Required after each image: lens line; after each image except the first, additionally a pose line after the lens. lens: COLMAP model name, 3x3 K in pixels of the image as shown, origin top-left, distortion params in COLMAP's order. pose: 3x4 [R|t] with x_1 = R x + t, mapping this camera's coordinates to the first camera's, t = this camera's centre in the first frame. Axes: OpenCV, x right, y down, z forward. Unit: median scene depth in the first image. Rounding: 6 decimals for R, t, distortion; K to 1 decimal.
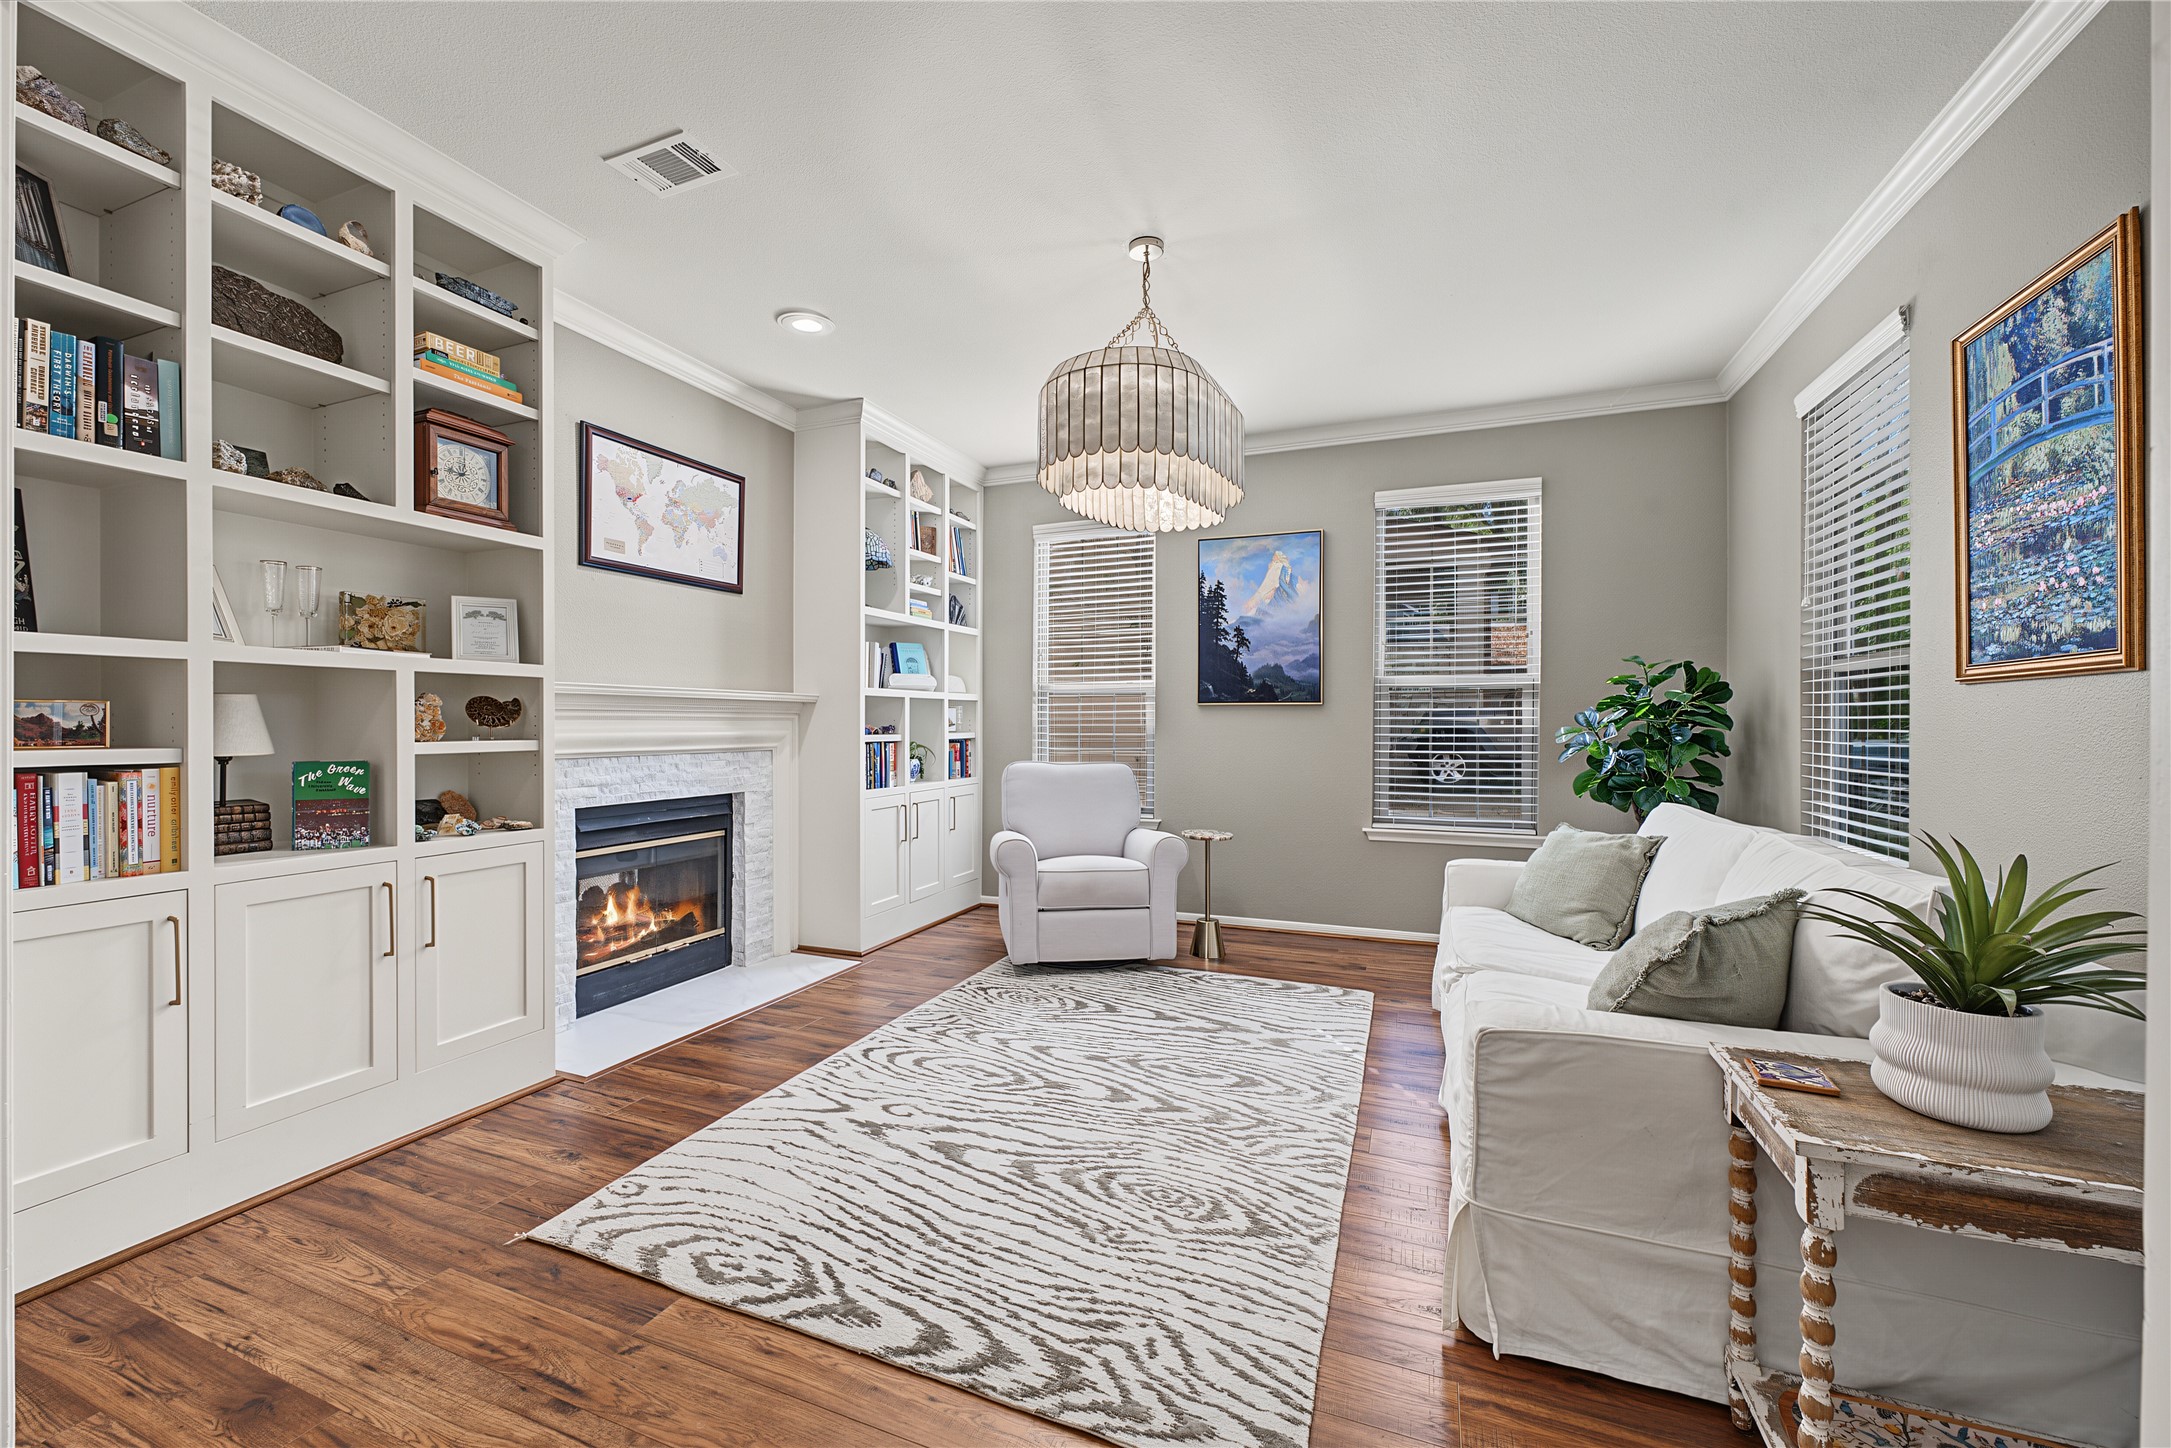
lens RADIAL K [[871.0, 0, 1055.8], [0, 871.0, 722.4], [0, 0, 1]] dist [-0.002033, -0.000241]
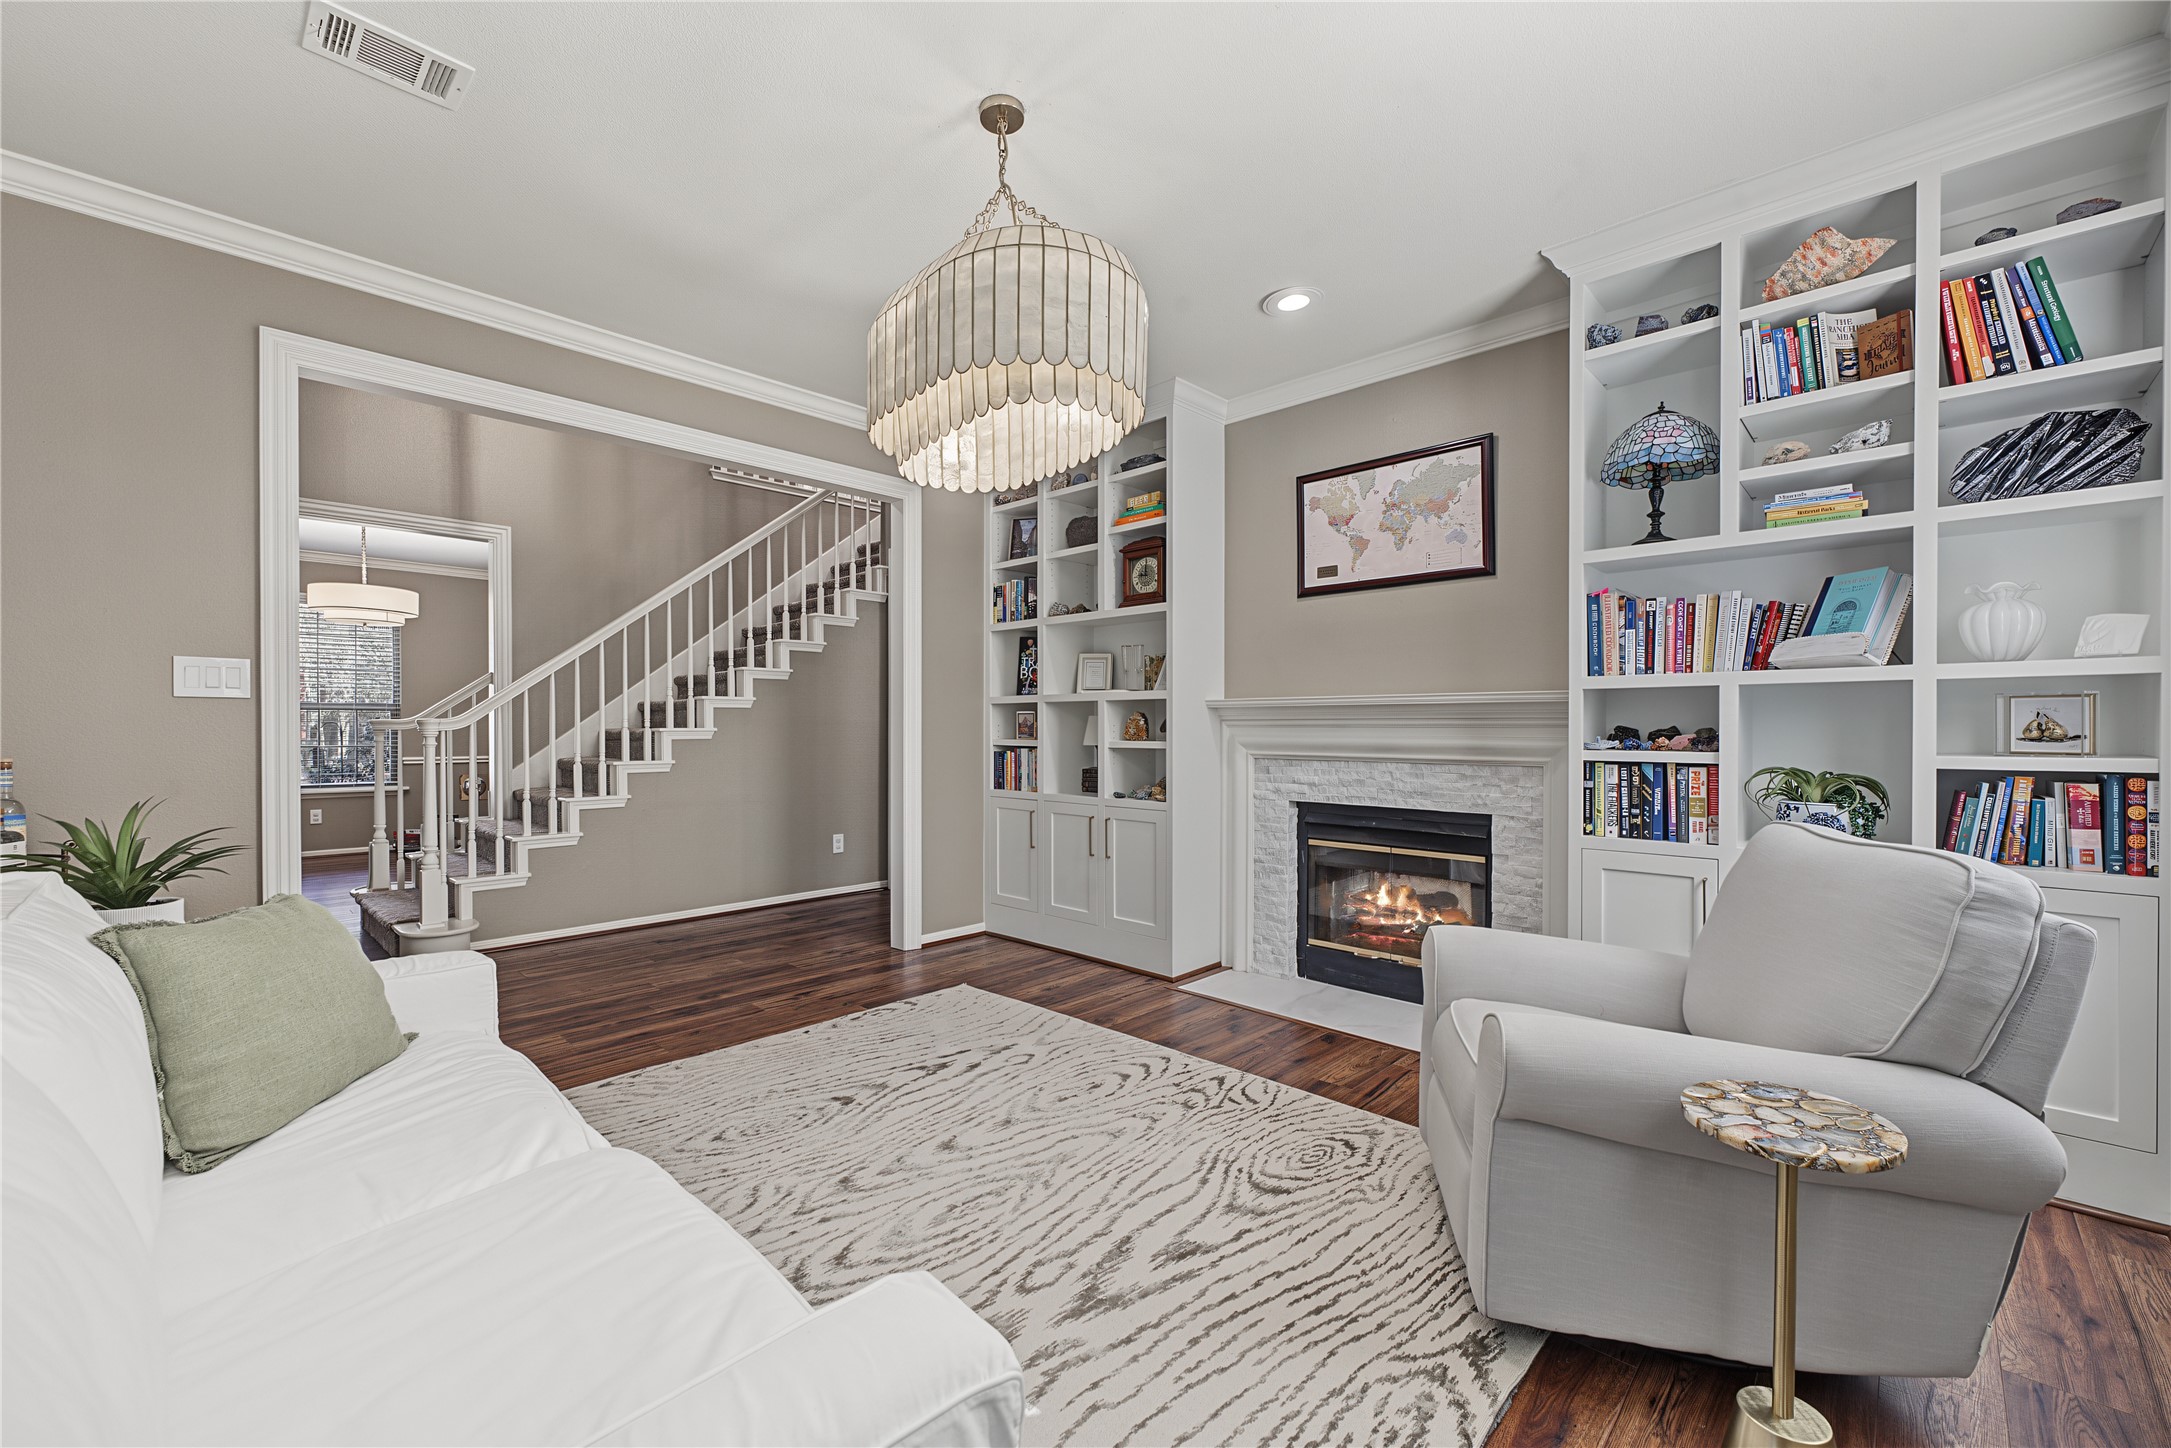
lens RADIAL K [[875.1, 0, 1071.8], [0, 875.1, 732.1], [0, 0, 1]] dist [-0.009190, -0.000045]
pose [[-0.366386, 0.003674, -0.930456, 0.655793], [-0.001172, 0.999990, 0.004410, -0.001494], [0.930462, 0.002706, -0.366378, 1.099423]]
